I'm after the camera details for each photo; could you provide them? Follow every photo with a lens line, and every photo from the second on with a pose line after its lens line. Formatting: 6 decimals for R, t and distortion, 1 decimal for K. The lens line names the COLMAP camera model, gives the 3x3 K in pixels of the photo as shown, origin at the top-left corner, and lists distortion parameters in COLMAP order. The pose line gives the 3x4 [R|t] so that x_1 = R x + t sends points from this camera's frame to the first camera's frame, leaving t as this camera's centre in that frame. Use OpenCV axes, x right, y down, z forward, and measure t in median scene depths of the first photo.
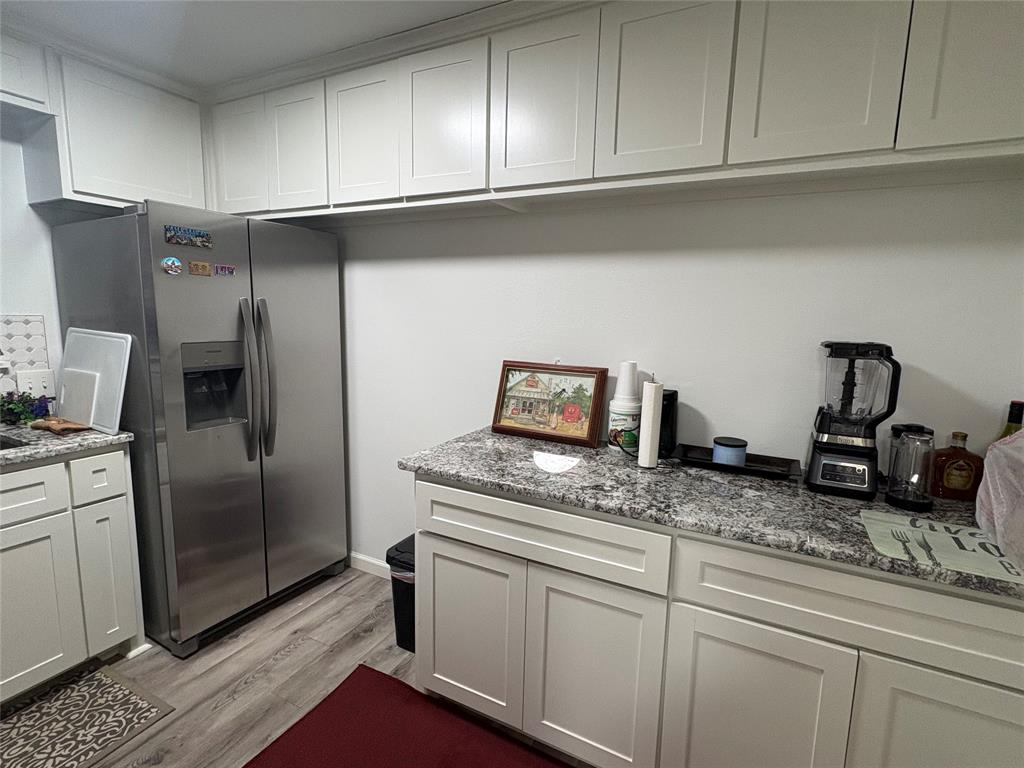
lens RADIAL K [[505.7, 0, 512.6], [0, 505.7, 386.4], [0, 0, 1]] dist [0.002716, -0.000443]
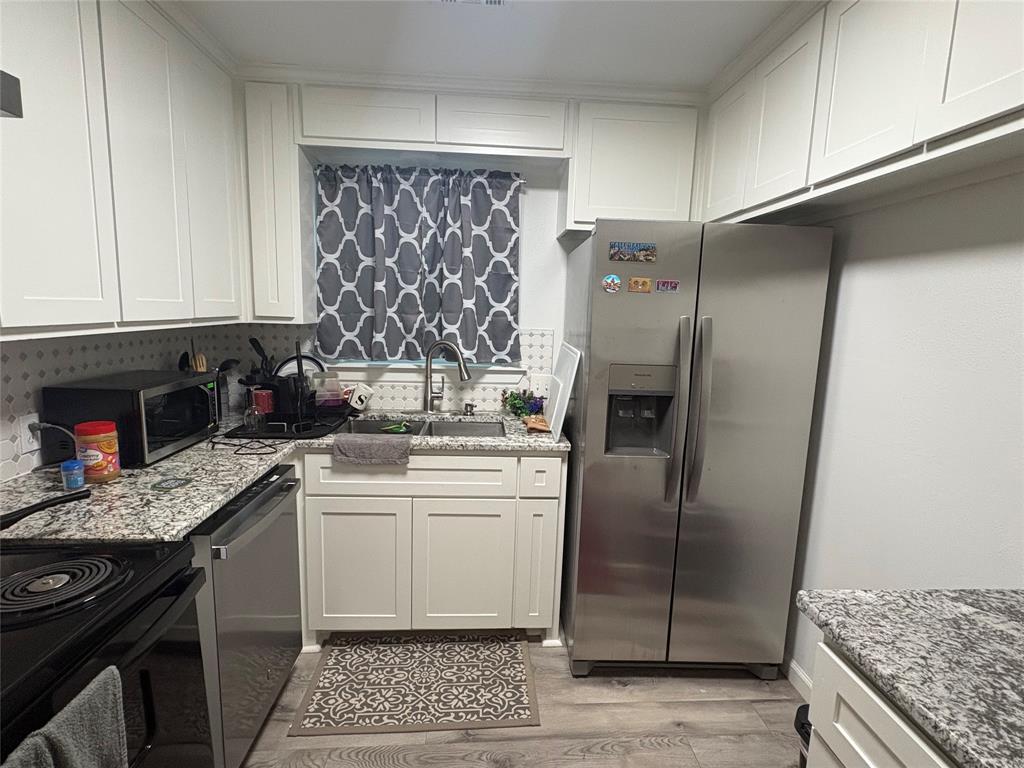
lens RADIAL K [[505.7, 0, 512.6], [0, 505.7, 386.4], [0, 0, 1]] dist [0.002716, -0.000443]
pose [[0.513977, 0.122630, -0.848993, 0.065109], [-0.145682, 0.987830, 0.054488, -0.063305], [0.845342, 0.095678, 0.525587, 0.320111]]
